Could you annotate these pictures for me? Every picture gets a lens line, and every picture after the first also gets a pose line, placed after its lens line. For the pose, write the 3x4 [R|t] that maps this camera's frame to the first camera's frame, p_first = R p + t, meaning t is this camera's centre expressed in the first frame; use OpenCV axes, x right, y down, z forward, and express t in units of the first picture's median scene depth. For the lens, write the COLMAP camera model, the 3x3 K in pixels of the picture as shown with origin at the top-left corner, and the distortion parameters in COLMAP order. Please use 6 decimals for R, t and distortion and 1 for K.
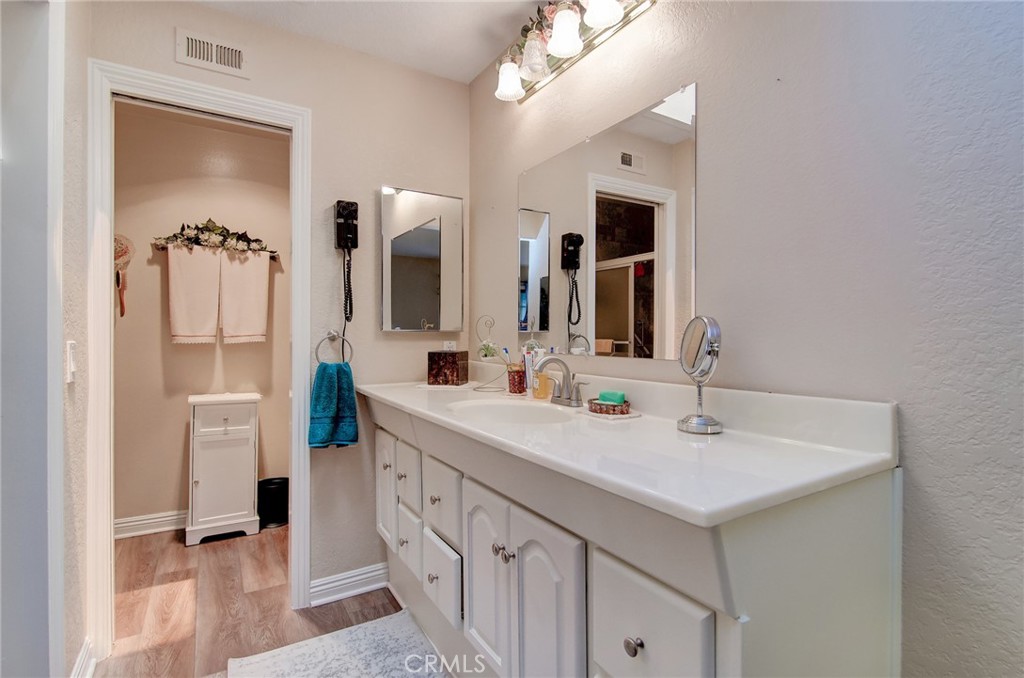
lens RADIAL K [[491.6, 0, 534.2], [0, 491.6, 330.2], [0, 0, 1]] dist [0.001707, -0.005036]
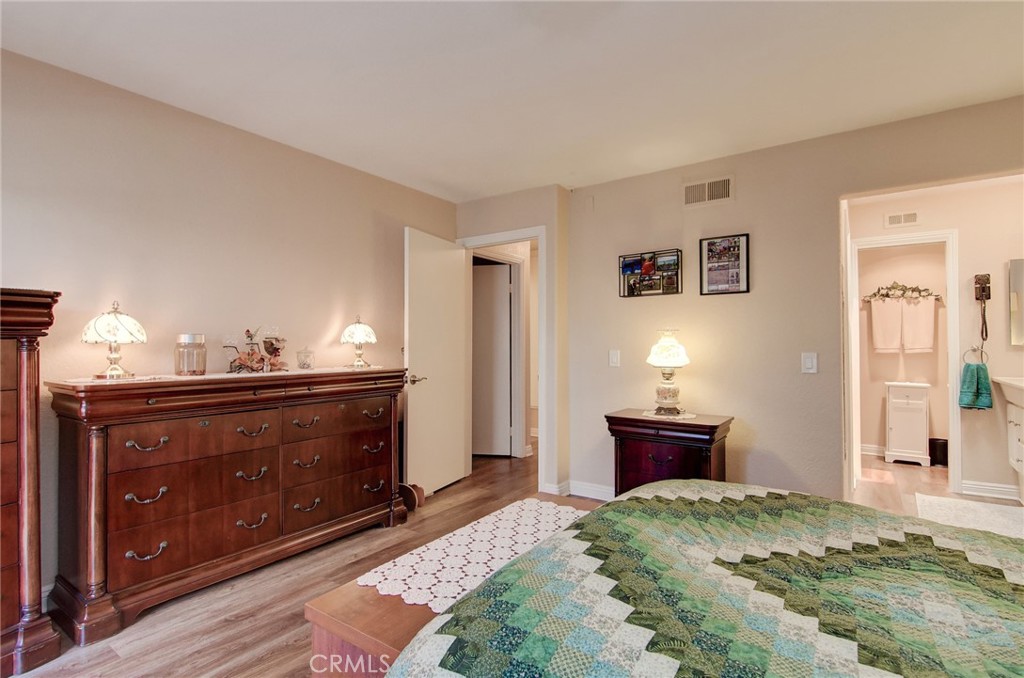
lens RADIAL K [[491.6, 0, 510.4], [0, 491.6, 342.7], [0, 0, 1]] dist [0.001707, -0.005036]
pose [[0.350094, -0.011407, -0.936645, 0.534786], [0.011604, 0.999902, -0.007840, -0.012954], [0.936643, -0.008124, 0.350192, -0.965674]]
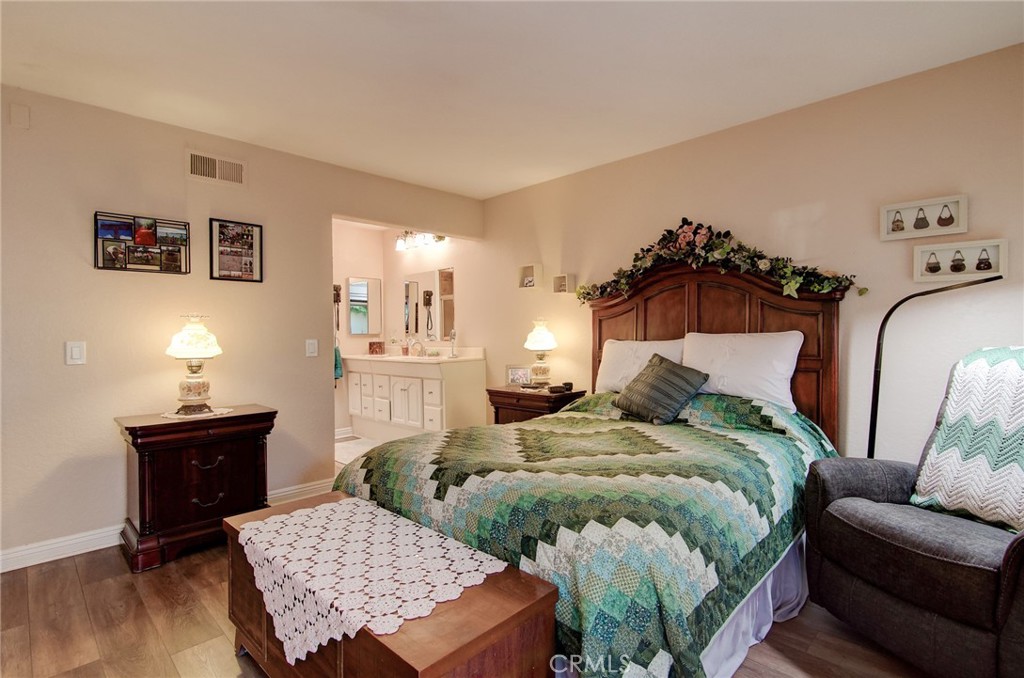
lens RADIAL K [[491.6, 0, 522.3], [0, 491.6, 341.6], [0, 0, 1]] dist [0.001707, -0.005036]
pose [[0.977496, -0.017433, 0.210231, 0.020558], [0.012172, 0.999580, 0.026296, -0.013109], [-0.210601, -0.023146, 0.977298, -1.343035]]
